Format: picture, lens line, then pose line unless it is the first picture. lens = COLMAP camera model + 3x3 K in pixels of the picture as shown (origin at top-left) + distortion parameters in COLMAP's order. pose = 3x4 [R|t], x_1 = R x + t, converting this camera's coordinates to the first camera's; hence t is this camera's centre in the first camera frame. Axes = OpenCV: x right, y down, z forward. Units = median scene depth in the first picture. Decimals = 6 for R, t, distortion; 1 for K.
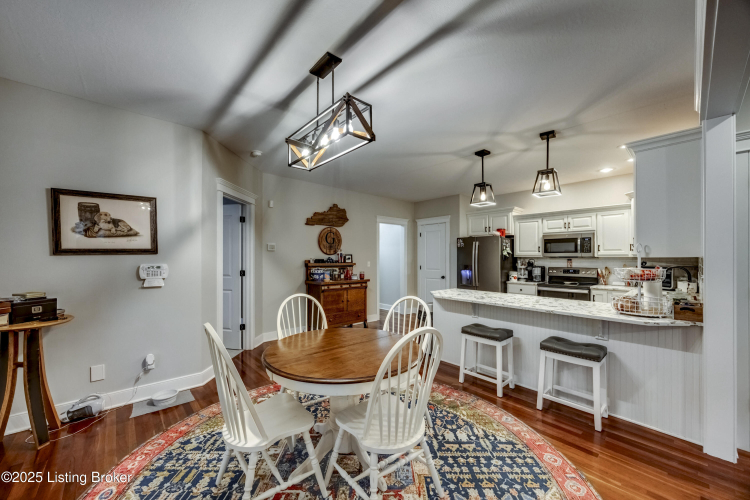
lens RADIAL K [[288.5, 0, 370.1], [0, 288.5, 257.4], [0, 0, 1]] dist [-0.000887, 0.000000]
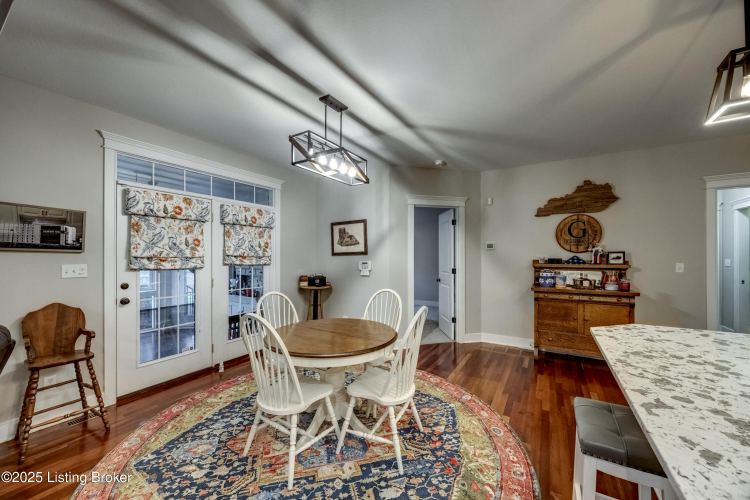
lens RADIAL K [[288.5, 0, 371.8], [0, 288.5, 253.9], [0, 0, 1]] dist [-0.000887, 0.000000]
pose [[0.287173, -0.008820, -0.957838, 0.463033], [0.003387, 0.999961, -0.008193, -0.002154], [0.957873, -0.000892, 0.287192, 0.342288]]
